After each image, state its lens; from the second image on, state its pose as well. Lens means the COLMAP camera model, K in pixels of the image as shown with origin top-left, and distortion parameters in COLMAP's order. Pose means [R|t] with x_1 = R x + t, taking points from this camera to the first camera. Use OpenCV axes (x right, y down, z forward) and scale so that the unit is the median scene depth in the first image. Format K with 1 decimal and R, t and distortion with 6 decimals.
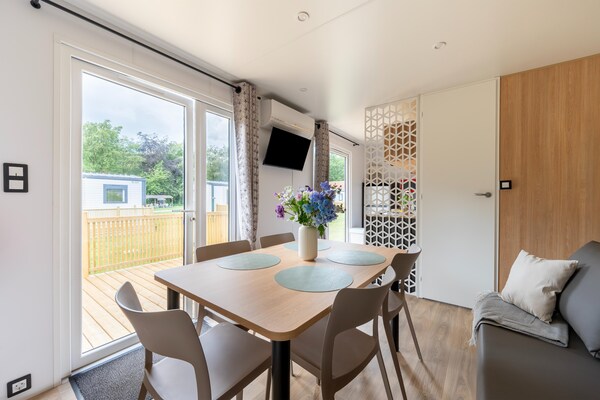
lens RADIAL K [[233.3, 0, 300.0], [0, 233.3, 200.0], [0, 0, 1]] dist [0.001408, 0.000199]
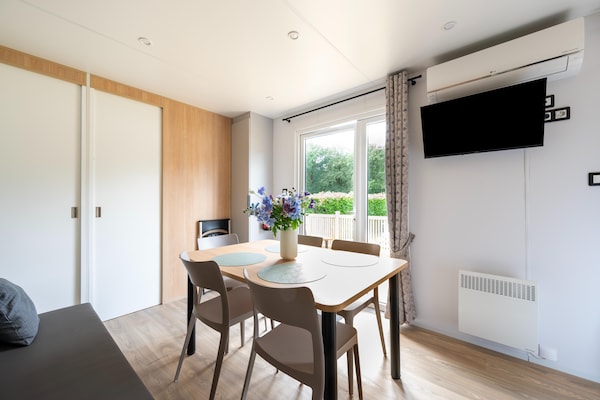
lens RADIAL K [[233.3, 0, 300.0], [0, 233.3, 200.0], [0, 0, 1]] dist [0.001408, 0.000199]
pose [[-0.063954, -0.003921, -0.997945, 0.768888], [-0.009477, 0.999950, -0.003321, -0.009782], [0.997908, 0.009245, -0.063988, 0.770478]]
